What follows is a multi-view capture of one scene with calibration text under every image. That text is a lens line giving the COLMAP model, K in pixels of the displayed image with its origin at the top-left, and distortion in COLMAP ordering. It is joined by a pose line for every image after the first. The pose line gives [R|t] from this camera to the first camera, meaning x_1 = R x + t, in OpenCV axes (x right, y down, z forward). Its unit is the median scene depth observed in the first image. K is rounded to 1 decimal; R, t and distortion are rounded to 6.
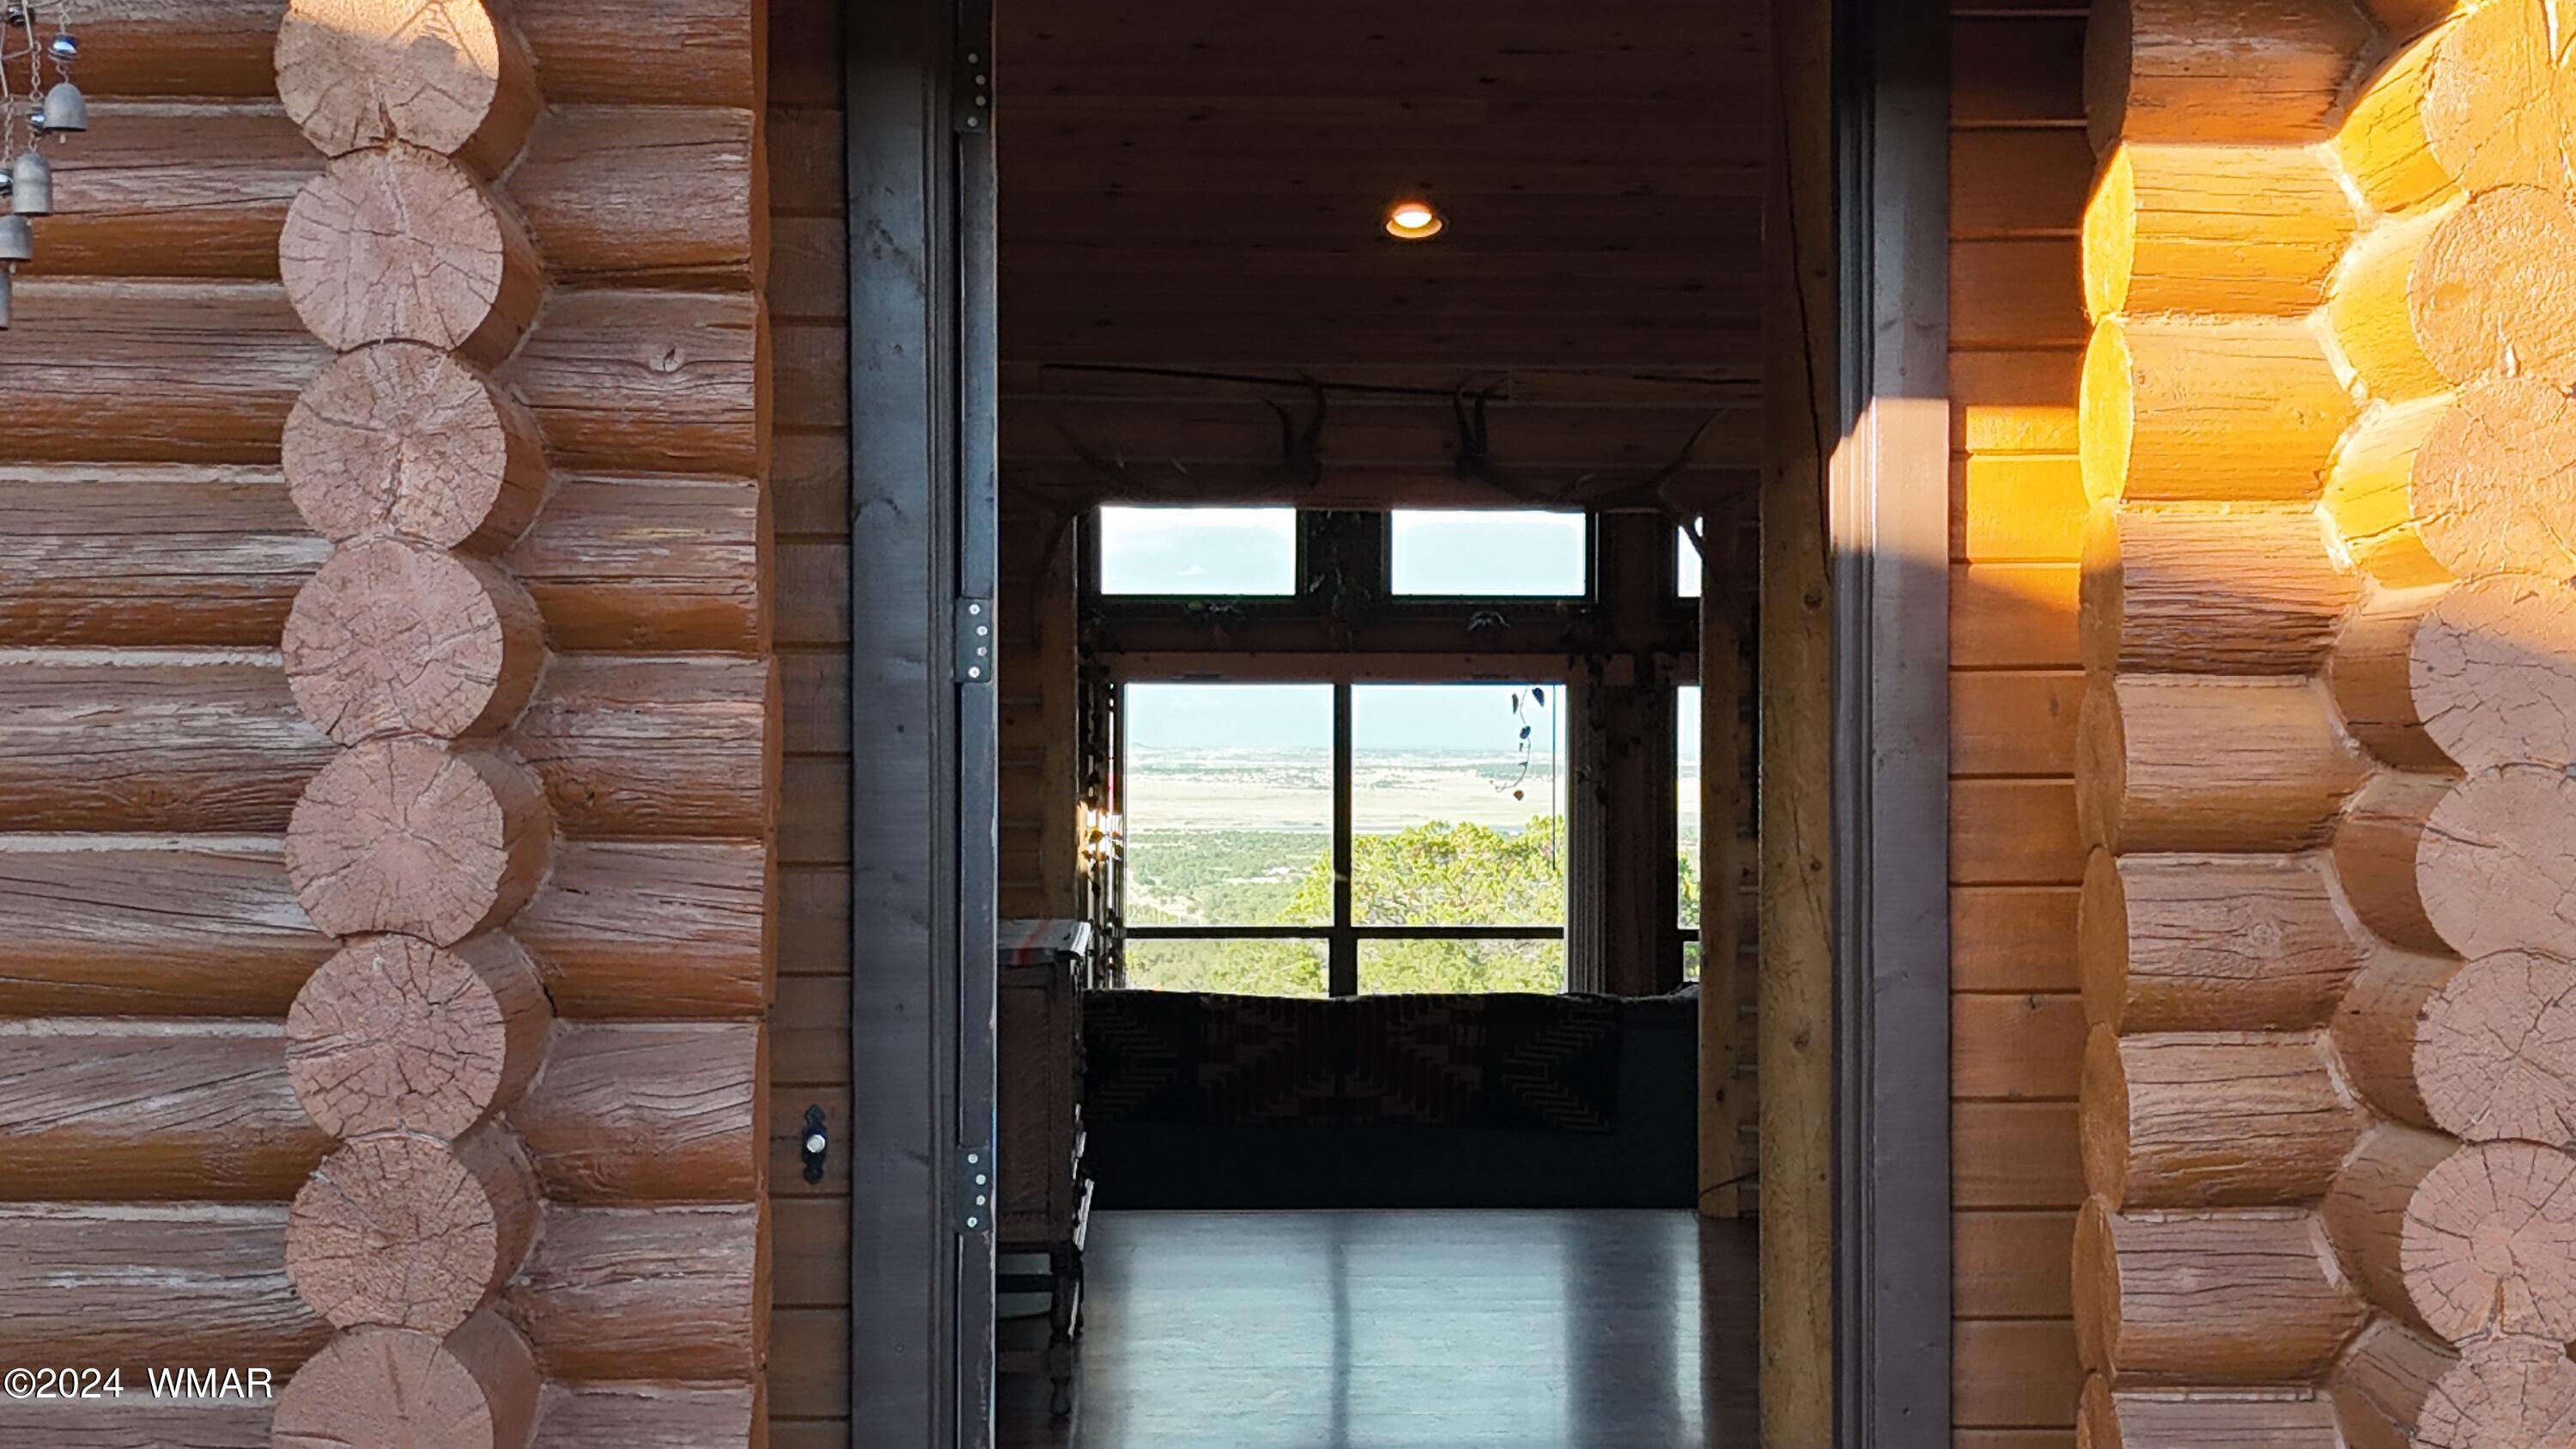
lens RADIAL K [[1866.3, 0, 1106.5], [0, 1866.3, 727.9], [0, 0, 1]] dist [0.025143, 0.001222]
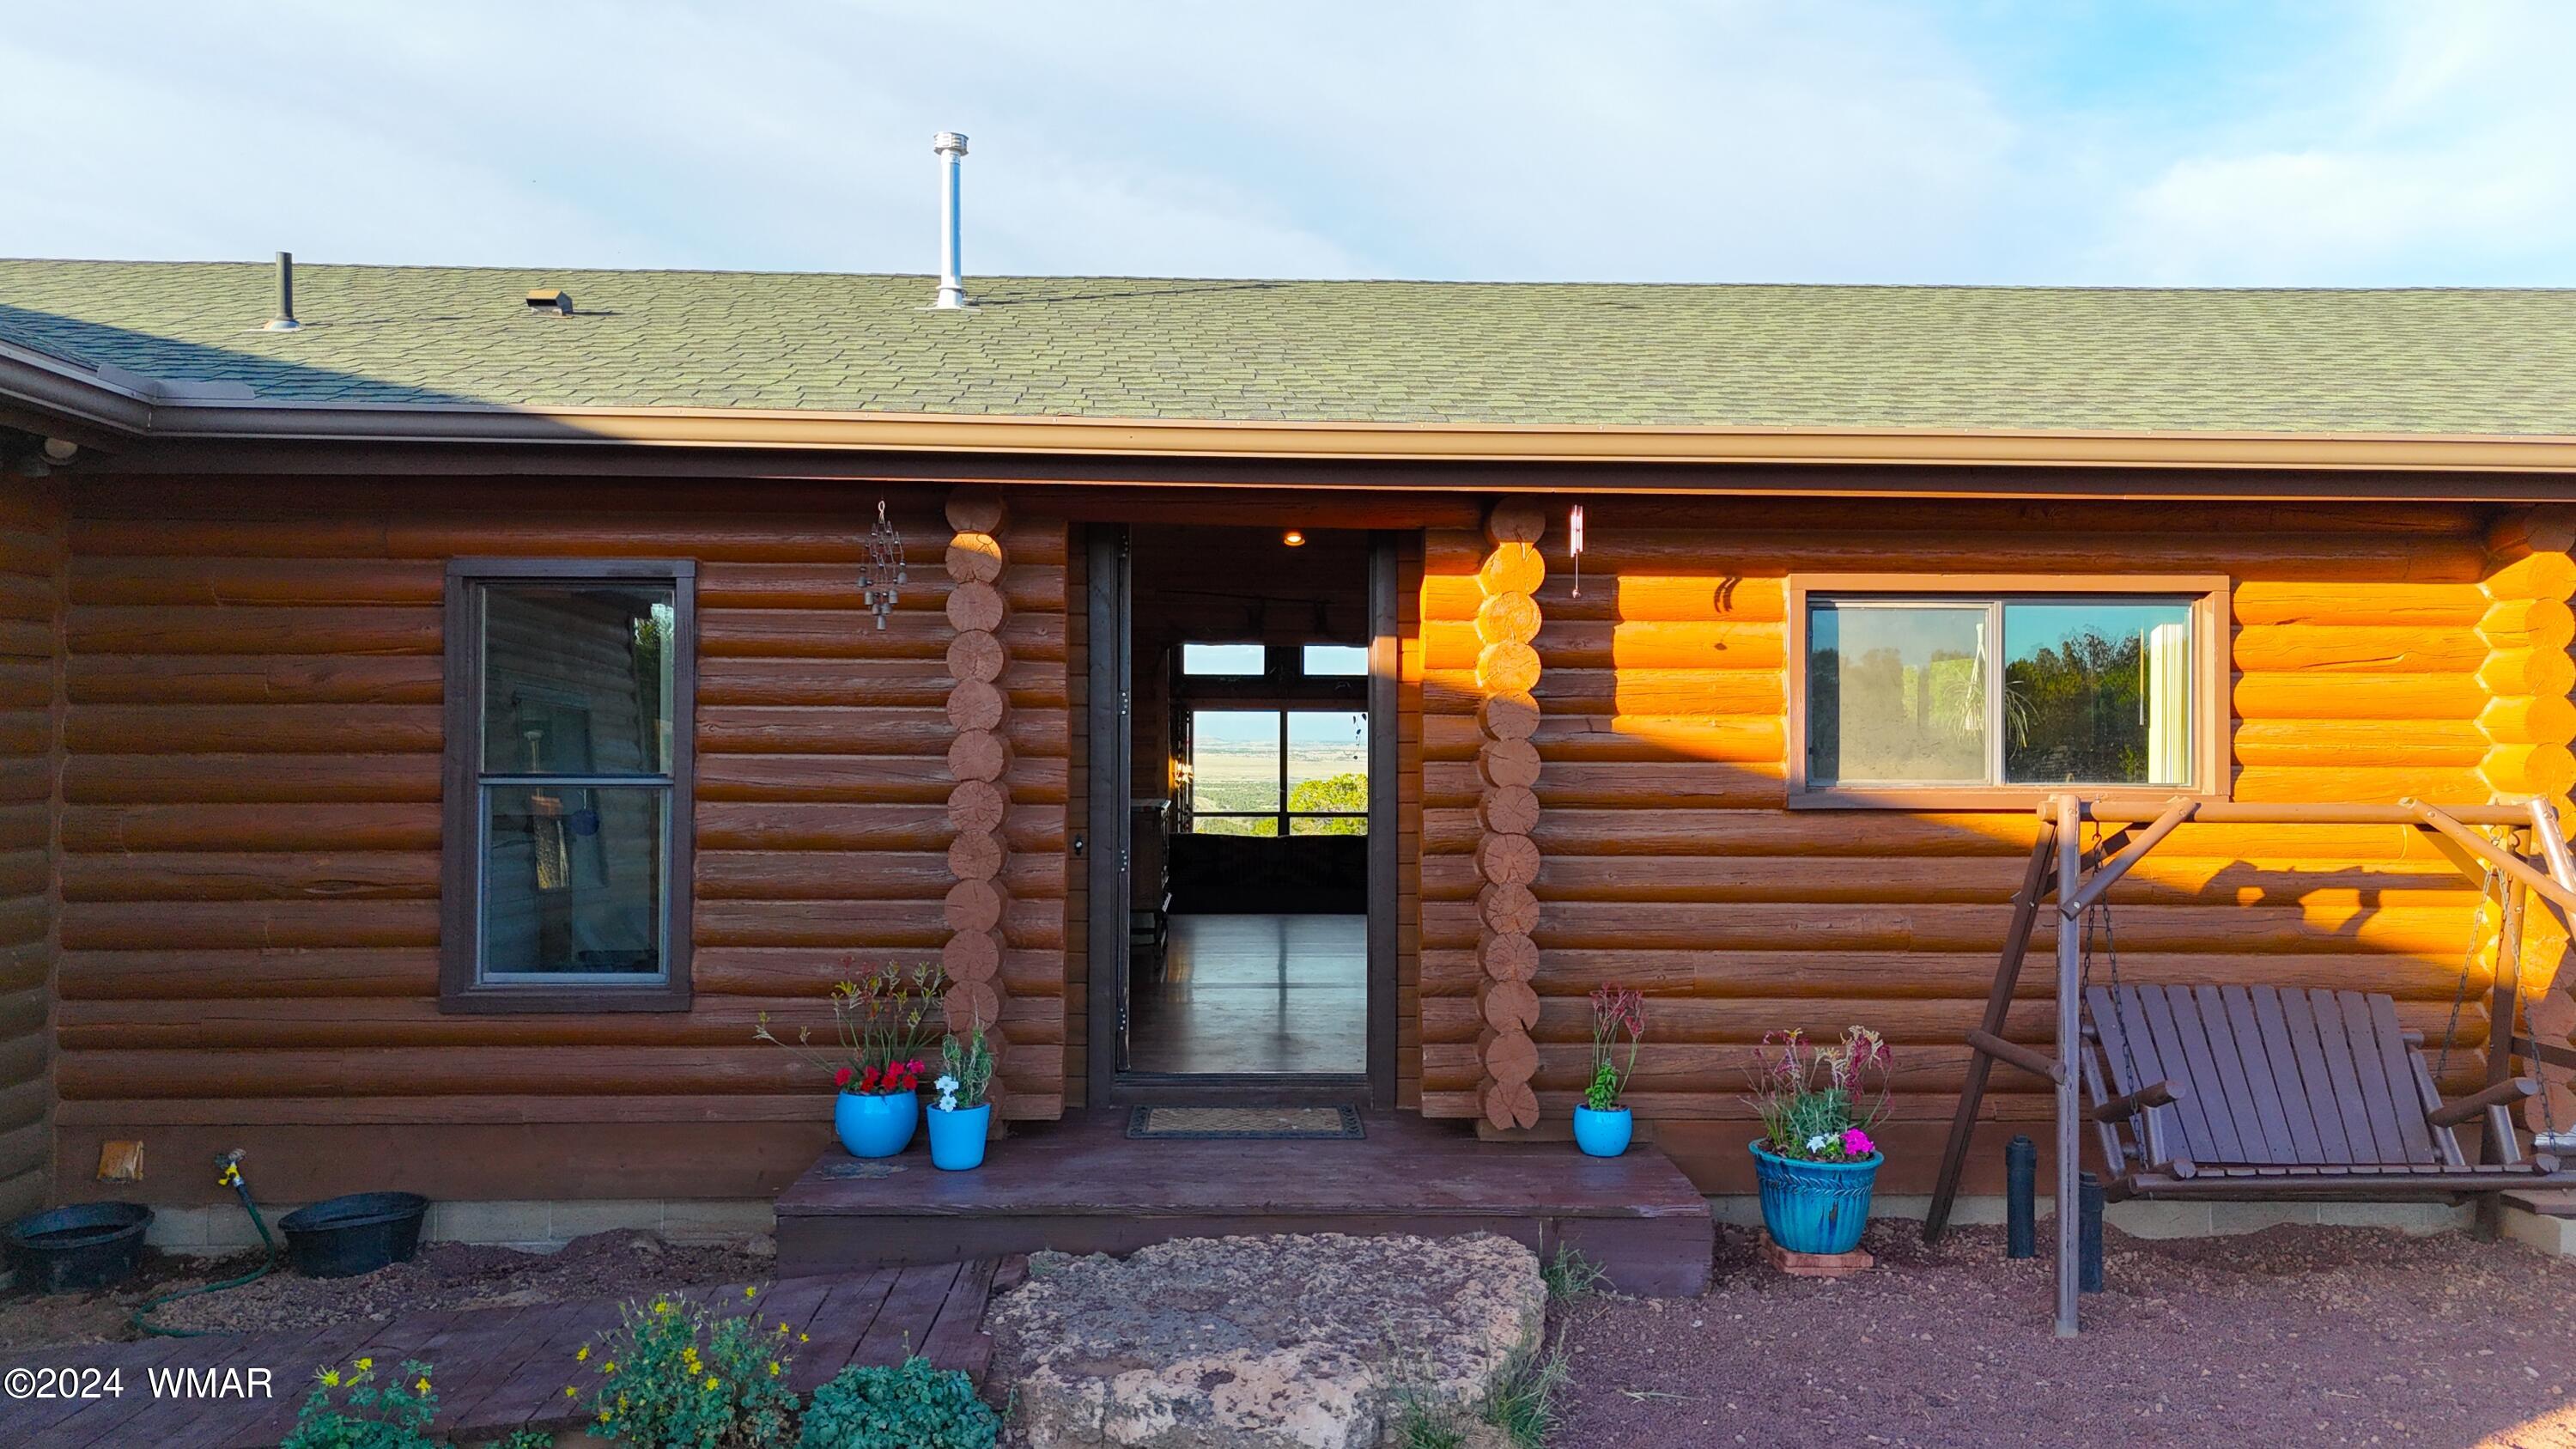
lens RADIAL K [[1882.9, 0, 1304.4], [0, 1882.9, 717.9], [0, 0, 1]] dist [0.029373, 0.018903]
pose [[0.999994, 0.001735, 0.002846, 0.272904], [-0.001708, 0.999952, -0.009667, 0.015045], [-0.002863, 0.009662, 0.999949, -2.686411]]
